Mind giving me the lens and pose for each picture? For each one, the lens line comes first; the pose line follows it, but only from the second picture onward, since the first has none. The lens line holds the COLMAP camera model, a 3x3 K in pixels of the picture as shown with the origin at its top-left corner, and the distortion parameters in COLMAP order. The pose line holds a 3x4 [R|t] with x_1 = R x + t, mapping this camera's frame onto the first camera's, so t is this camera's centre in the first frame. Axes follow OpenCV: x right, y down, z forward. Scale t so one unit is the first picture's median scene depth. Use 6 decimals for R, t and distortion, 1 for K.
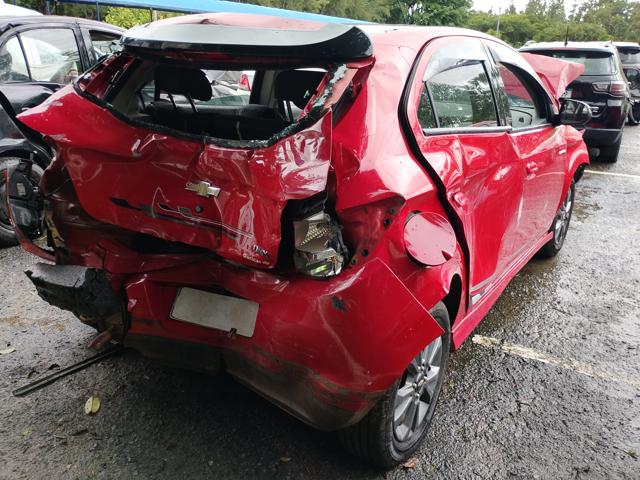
lens RADIAL K [[529.6, 0, 320.0], [0, 529.6, 240.0], [0, 0, 1]] dist [0.059261, -0.079840]
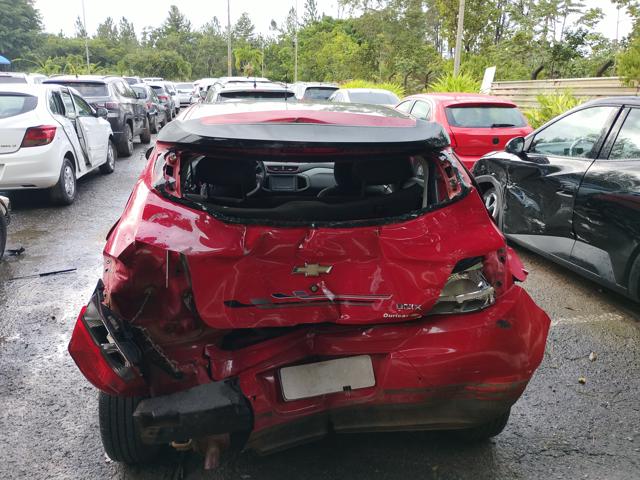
lens RADIAL K [[529.6, 0, 320.0], [0, 529.6, 240.0], [0, 0, 1]] dist [0.059261, -0.079840]
pose [[0.752337, -0.200201, 0.627621, -0.827398], [0.224673, 0.973561, 0.041231, -0.184974], [-0.619282, 0.109990, 0.777427, 0.141102]]
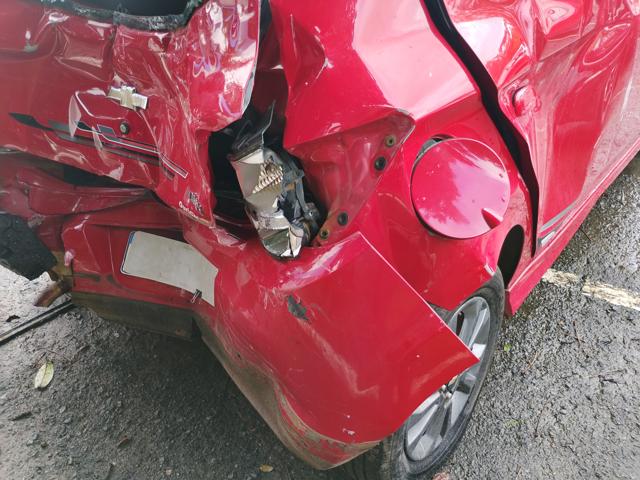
lens RADIAL K [[529.6, 0, 320.0], [0, 529.6, 240.0], [0, 0, 1]] dist [0.059261, -0.079840]
pose [[0.991298, -0.009405, -0.131304, 0.099915], [0.039925, 0.971943, 0.231801, -0.063983], [0.125440, -0.235026, 0.963861, 0.326562]]
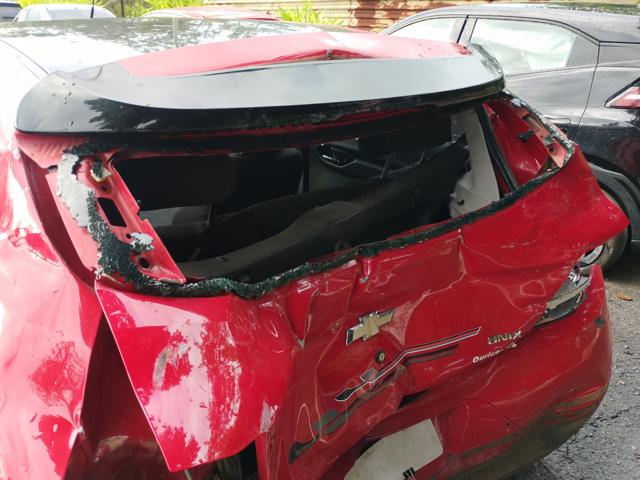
lens RADIAL K [[529.6, 0, 320.0], [0, 529.6, 240.0], [0, 0, 1]] dist [0.059261, -0.079840]
pose [[0.299811, -0.409720, 0.861535, -0.687143], [0.322310, 0.893479, 0.312749, -0.373475], [-0.897903, 0.183915, 0.399932, 0.751959]]
